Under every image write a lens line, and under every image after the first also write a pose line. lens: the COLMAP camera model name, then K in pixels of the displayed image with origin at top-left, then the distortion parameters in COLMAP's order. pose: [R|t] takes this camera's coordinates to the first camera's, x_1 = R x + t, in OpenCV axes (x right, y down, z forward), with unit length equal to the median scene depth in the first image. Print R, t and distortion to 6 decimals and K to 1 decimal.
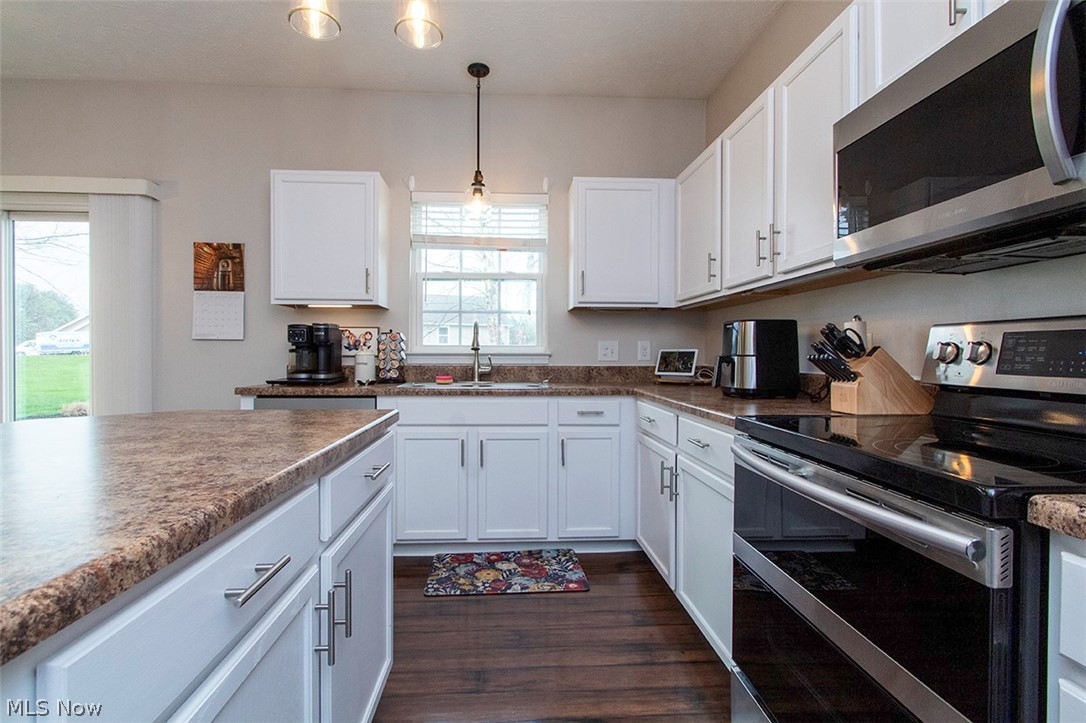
lens RADIAL K [[521.9, 0, 543.0], [0, 521.9, 361.5], [0, 0, 1]] dist [-0.001914, -0.001055]
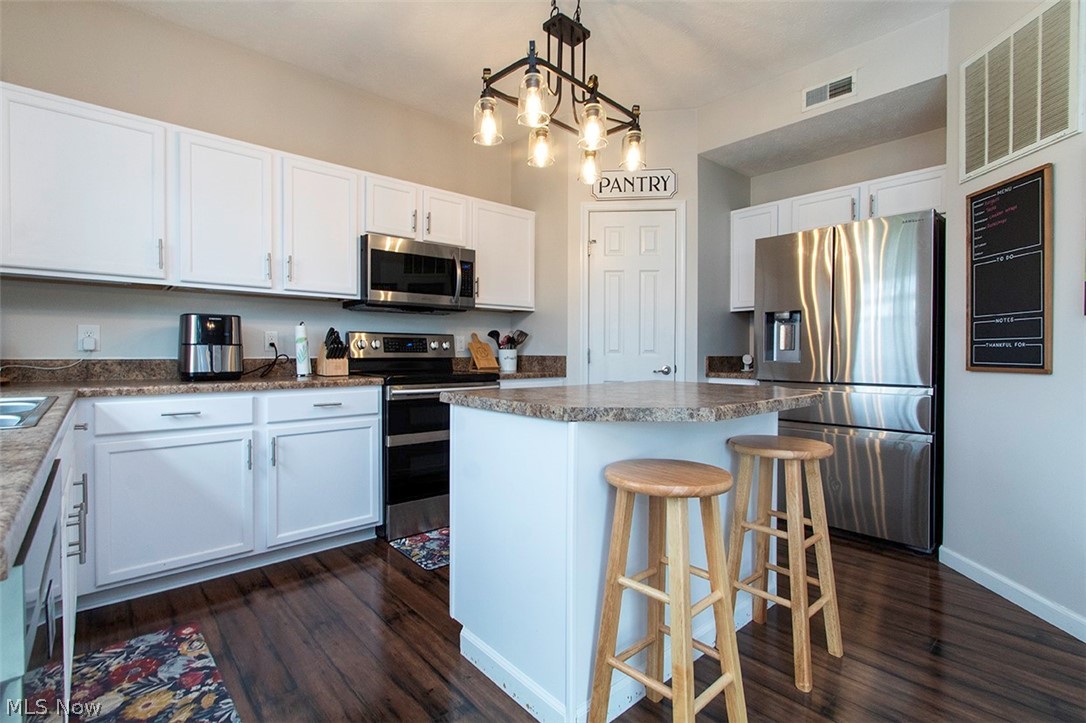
lens RADIAL K [[492.0, 0, 543.0], [0, 492.0, 361.5], [0, 0, 1]] dist [0.000352, -0.000038]
pose [[-0.626635, -0.021734, 0.779010, -0.819259], [0.004276, 0.999500, 0.031326, -0.006227], [-0.779301, 0.022961, -0.626229, 0.980939]]
